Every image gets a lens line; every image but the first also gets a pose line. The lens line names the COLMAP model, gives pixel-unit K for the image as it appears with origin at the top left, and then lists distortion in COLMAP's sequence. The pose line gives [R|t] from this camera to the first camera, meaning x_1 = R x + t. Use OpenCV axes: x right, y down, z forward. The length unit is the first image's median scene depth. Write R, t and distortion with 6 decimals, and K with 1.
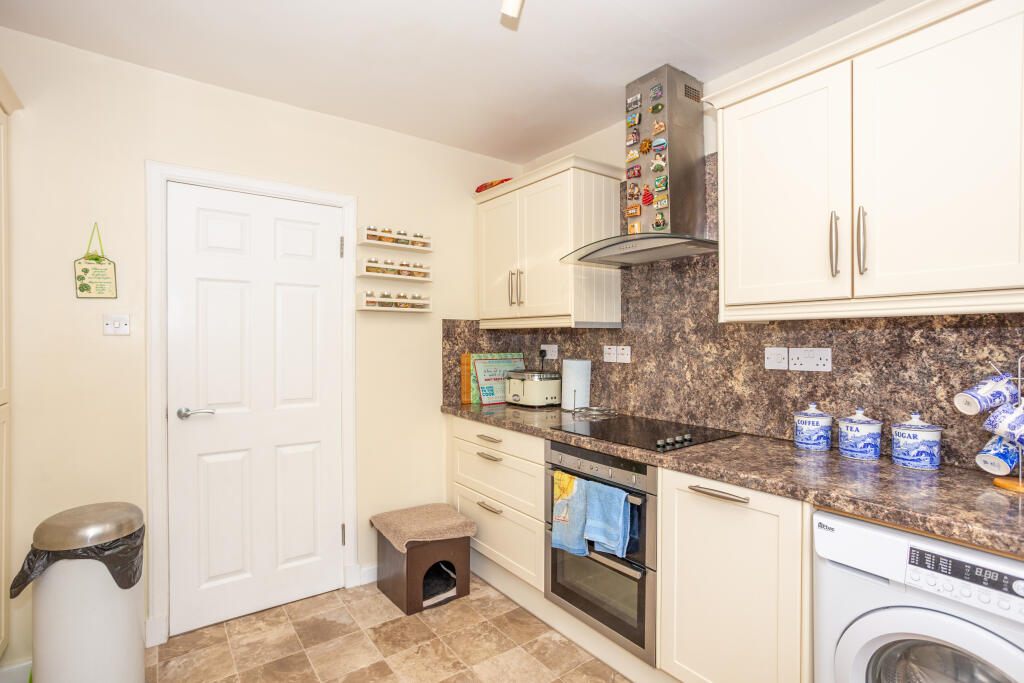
lens RADIAL K [[496.4, 0, 513.6], [0, 496.4, 338.4], [0, 0, 1]] dist [-0.026563, 0.011831]
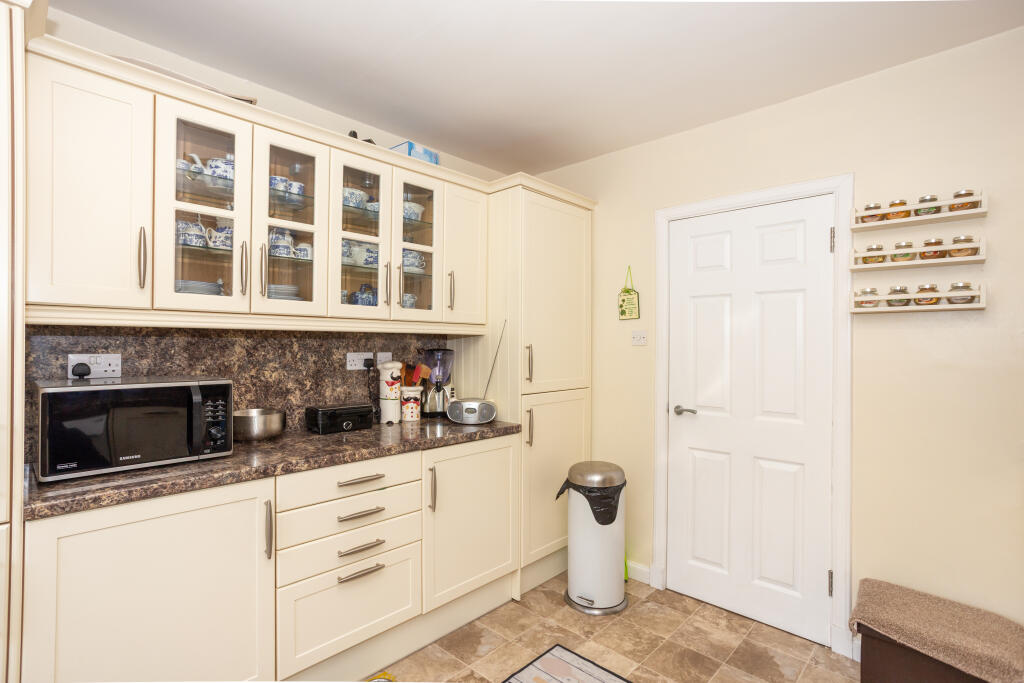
lens RADIAL K [[496.4, 0, 518.0], [0, 496.4, 344.3], [0, 0, 1]] dist [-0.026563, 0.011831]
pose [[0.178503, -0.004100, -0.983931, 0.450072], [-0.002921, 0.999985, -0.004697, -0.002305], [0.983935, 0.003712, 0.178488, 0.392048]]
